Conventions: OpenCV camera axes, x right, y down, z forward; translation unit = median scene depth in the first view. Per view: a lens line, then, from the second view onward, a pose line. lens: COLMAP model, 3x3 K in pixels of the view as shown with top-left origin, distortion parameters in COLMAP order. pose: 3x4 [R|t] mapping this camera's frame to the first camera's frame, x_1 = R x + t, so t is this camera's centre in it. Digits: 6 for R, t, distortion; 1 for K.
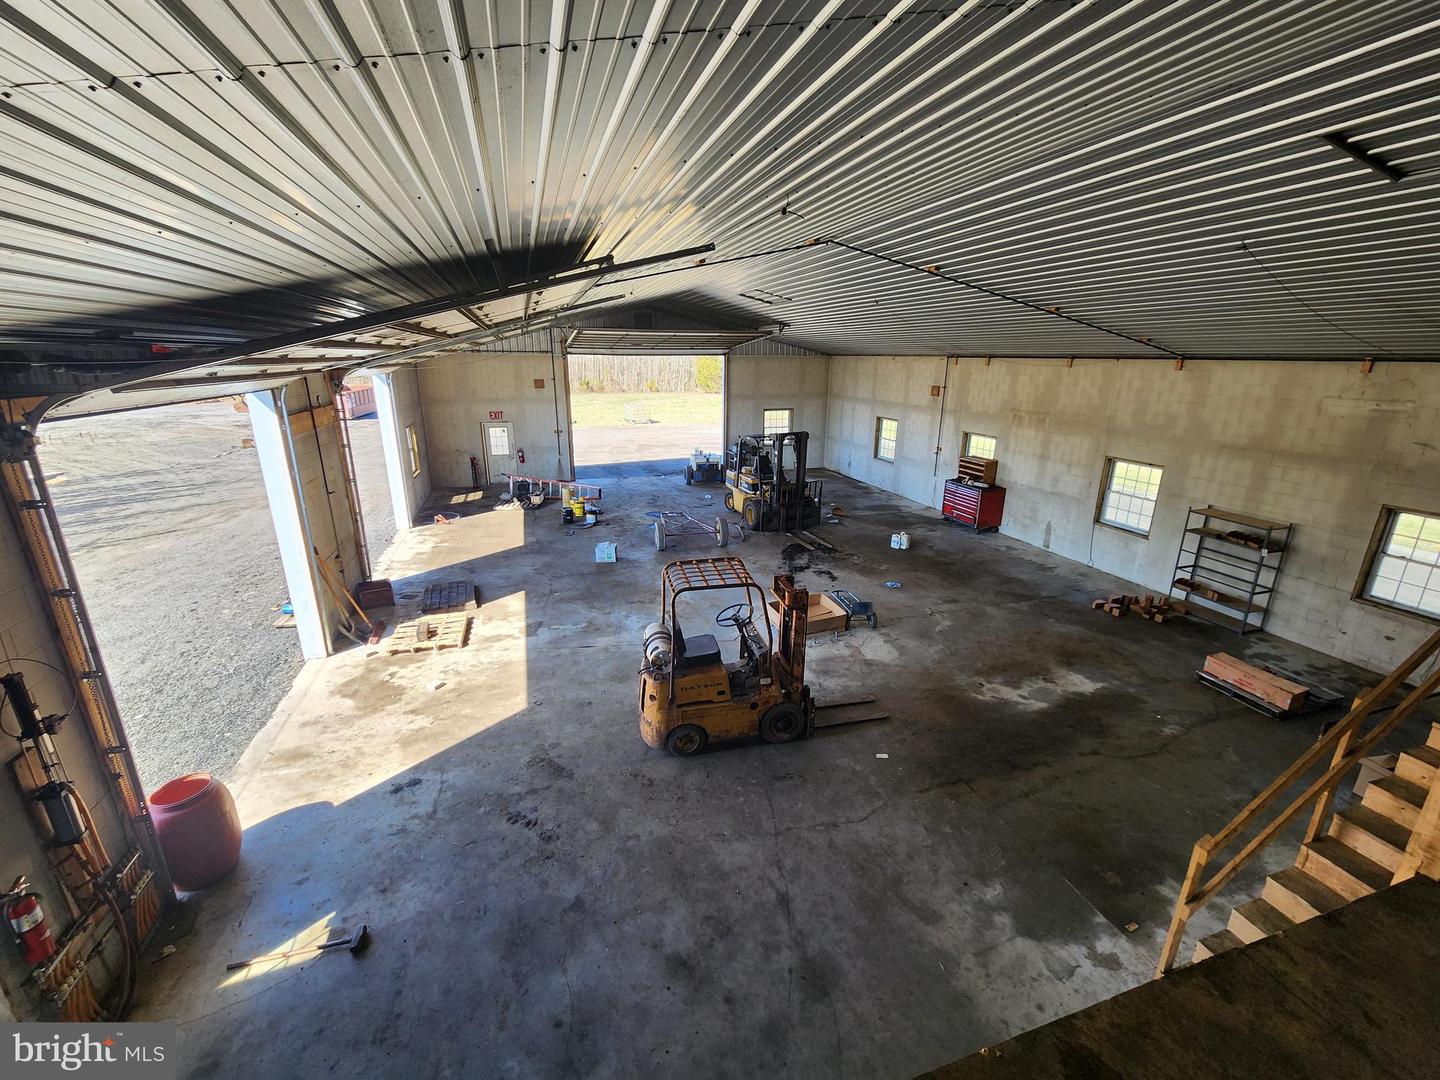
lens RADIAL K [[594.7, 0, 717.6], [0, 594.7, 540.4], [0, 0, 1]] dist [0.000337, -0.000394]
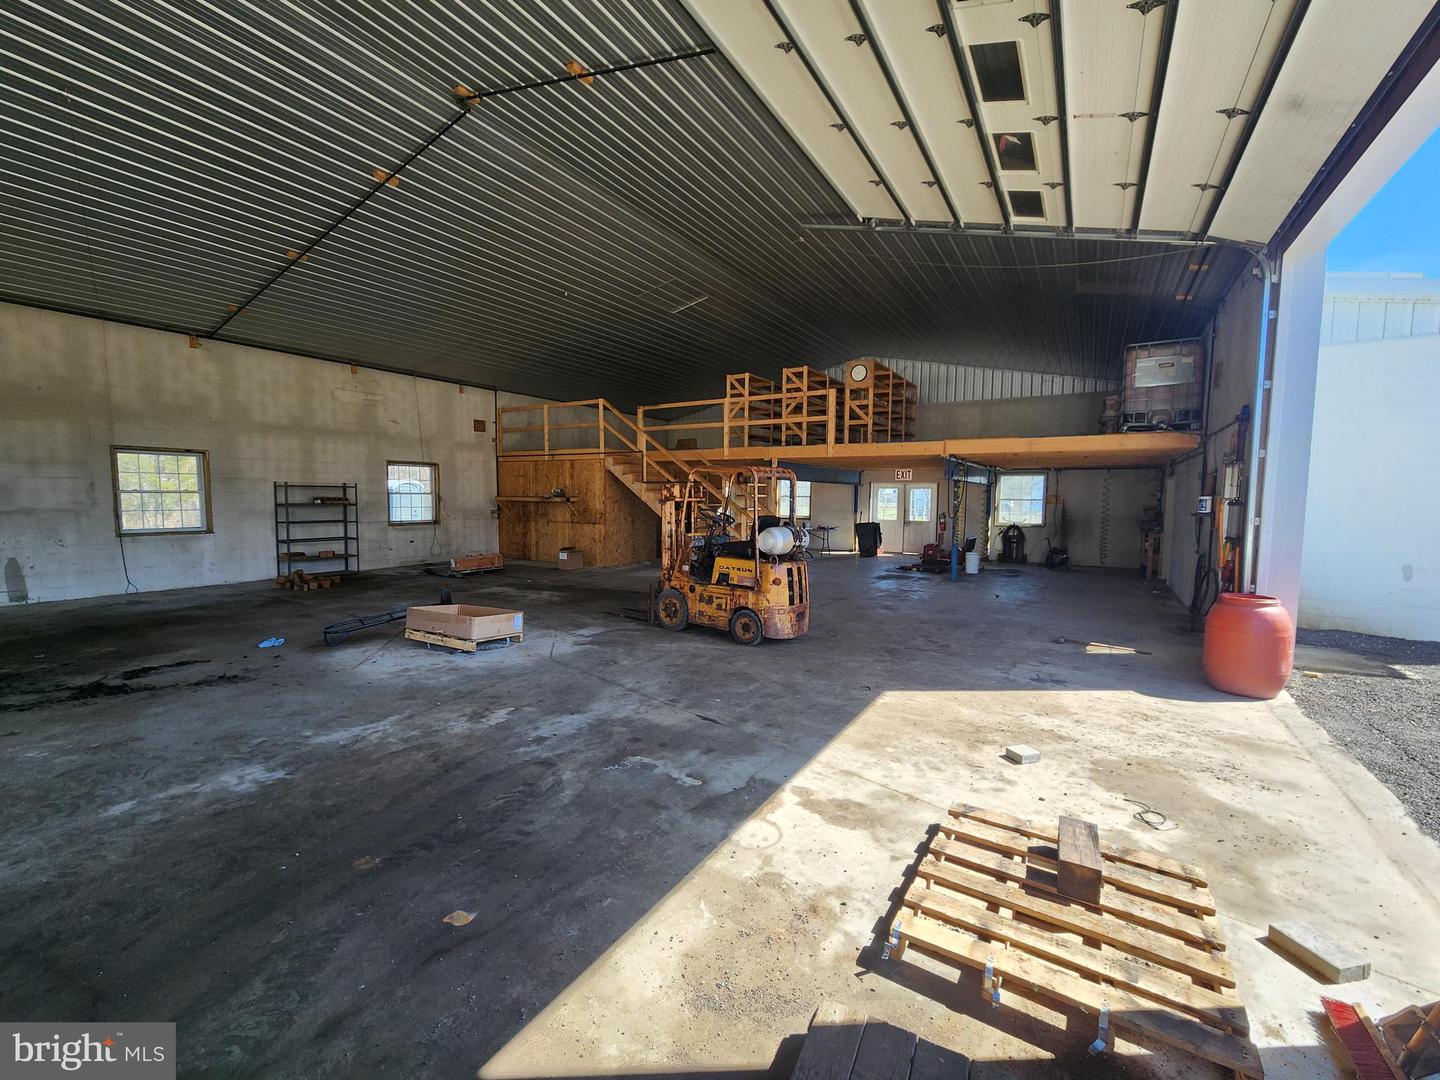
lens RADIAL K [[594.7, 0, 718.2], [0, 594.7, 538.8], [0, 0, 1]] dist [0.000337, -0.000394]
pose [[-0.649600, -0.069589, 0.757085, -0.556097], [0.211529, 0.939940, 0.267895, -0.086979], [-0.730257, 0.334170, -0.595865, 1.175101]]
